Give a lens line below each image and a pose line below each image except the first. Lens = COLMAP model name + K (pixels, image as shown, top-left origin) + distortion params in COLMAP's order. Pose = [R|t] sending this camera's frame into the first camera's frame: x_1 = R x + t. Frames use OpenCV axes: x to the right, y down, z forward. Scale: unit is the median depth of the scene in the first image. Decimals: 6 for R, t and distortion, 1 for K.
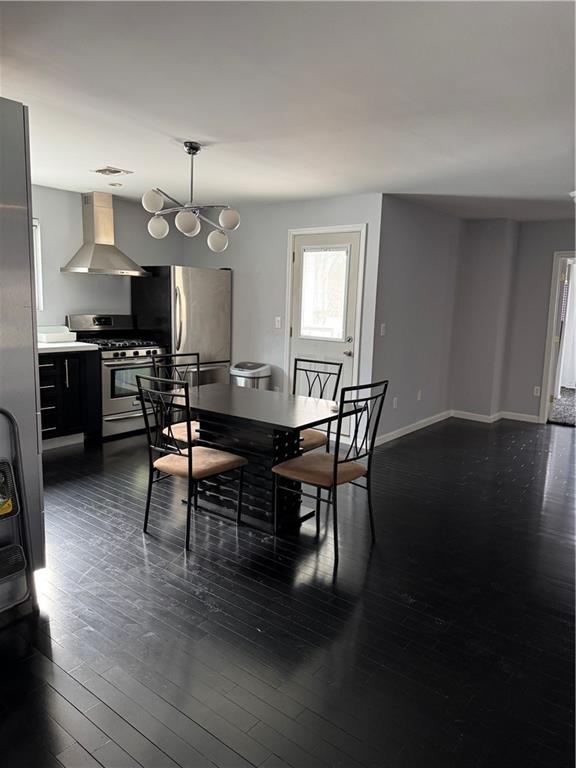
lens RADIAL K [[544.4, 0, 282.7], [0, 544.4, 383.6], [0, 0, 1]] dist [0.027658, -0.028967]
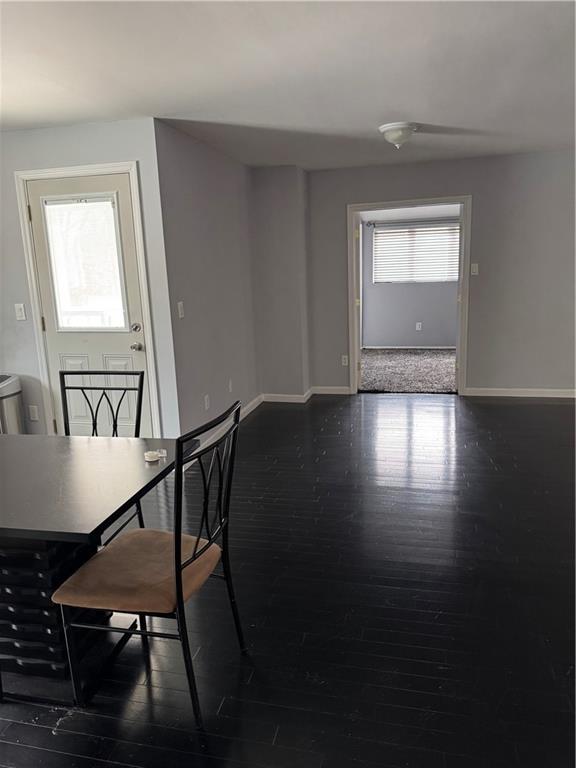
lens RADIAL K [[544.4, 0, 289.3], [0, 544.4, 380.1], [0, 0, 1]] dist [0.027658, -0.028967]
pose [[0.899598, -0.143879, 0.412337, -0.000387], [0.125238, 0.989508, 0.072041, -0.037087], [-0.418376, -0.013168, 0.908179, 0.255686]]
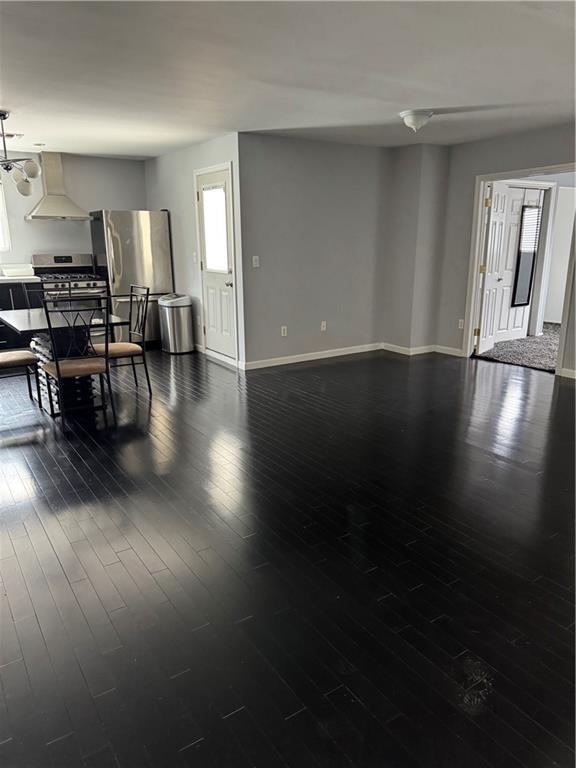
lens RADIAL K [[544.4, 0, 287.4], [0, 544.4, 385.9], [0, 0, 1]] dist [0.027658, -0.028967]
pose [[0.950082, 0.048471, -0.308211, 0.581067], [-0.016955, 0.994420, 0.104123, 0.034048], [0.311538, -0.093699, 0.945603, -0.034675]]
